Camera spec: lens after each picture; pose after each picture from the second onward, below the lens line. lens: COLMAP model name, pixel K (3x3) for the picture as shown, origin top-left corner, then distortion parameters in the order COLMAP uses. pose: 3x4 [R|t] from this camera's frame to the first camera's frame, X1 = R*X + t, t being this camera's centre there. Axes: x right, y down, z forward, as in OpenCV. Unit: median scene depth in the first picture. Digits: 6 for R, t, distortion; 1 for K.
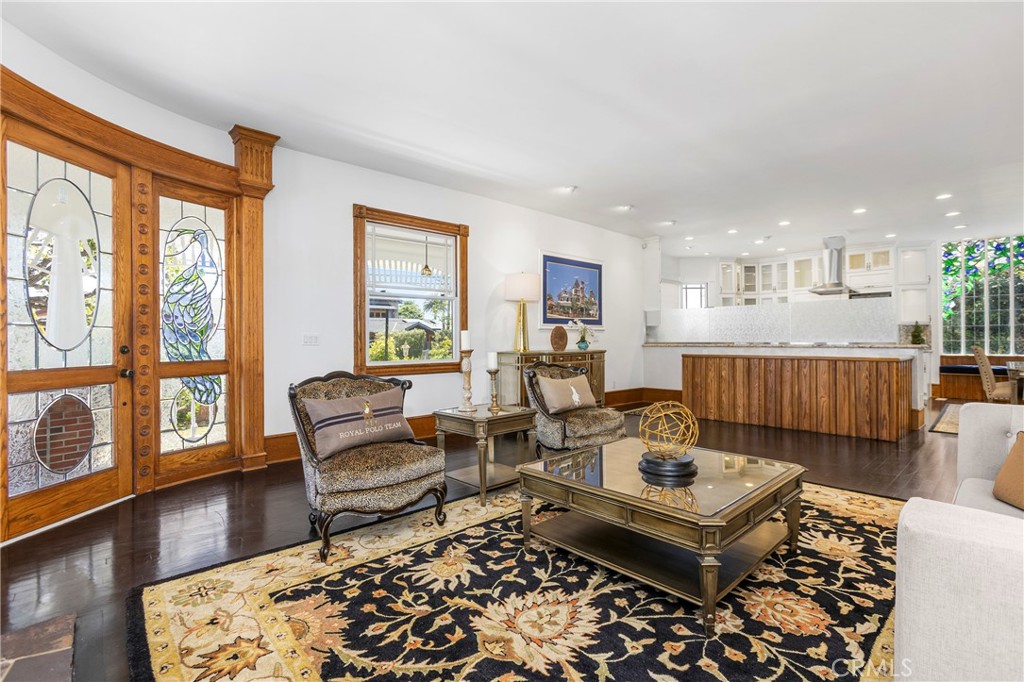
lens RADIAL K [[464.8, 0, 512.8], [0, 464.8, 340.6], [0, 0, 1]] dist [-0.028398, 0.012013]
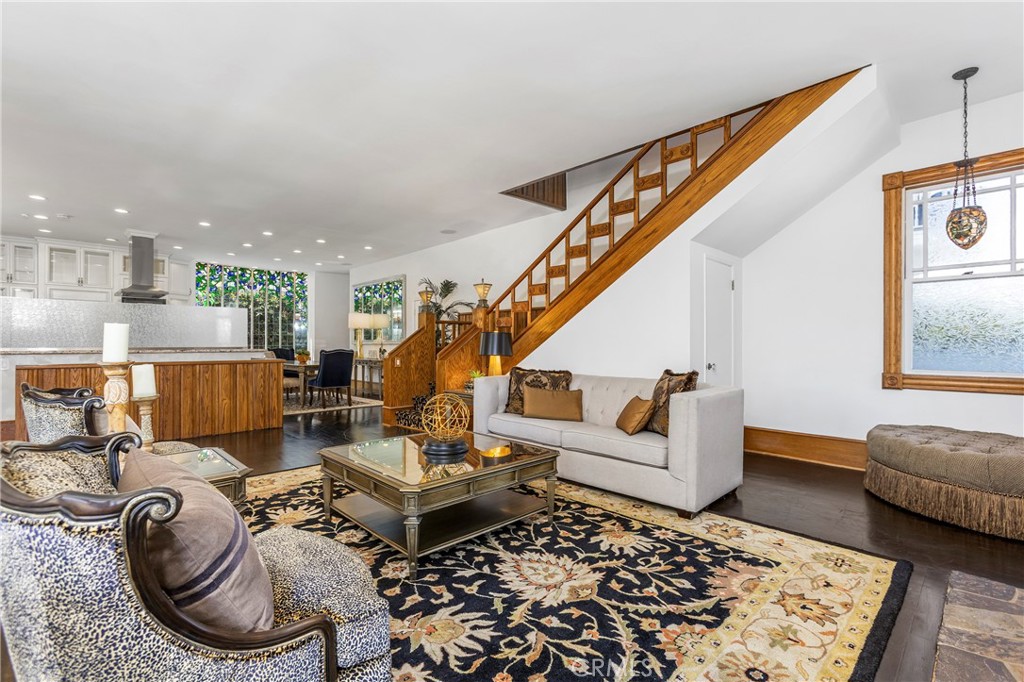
lens RADIAL K [[464.8, 0, 512.8], [0, 464.8, 340.6], [0, 0, 1]] dist [-0.028398, 0.012013]
pose [[-0.027764, 0.012399, 0.999538, -0.776263], [0.001747, 0.999922, -0.012355, 0.005898], [-0.999613, 0.001403, -0.027784, 0.746114]]
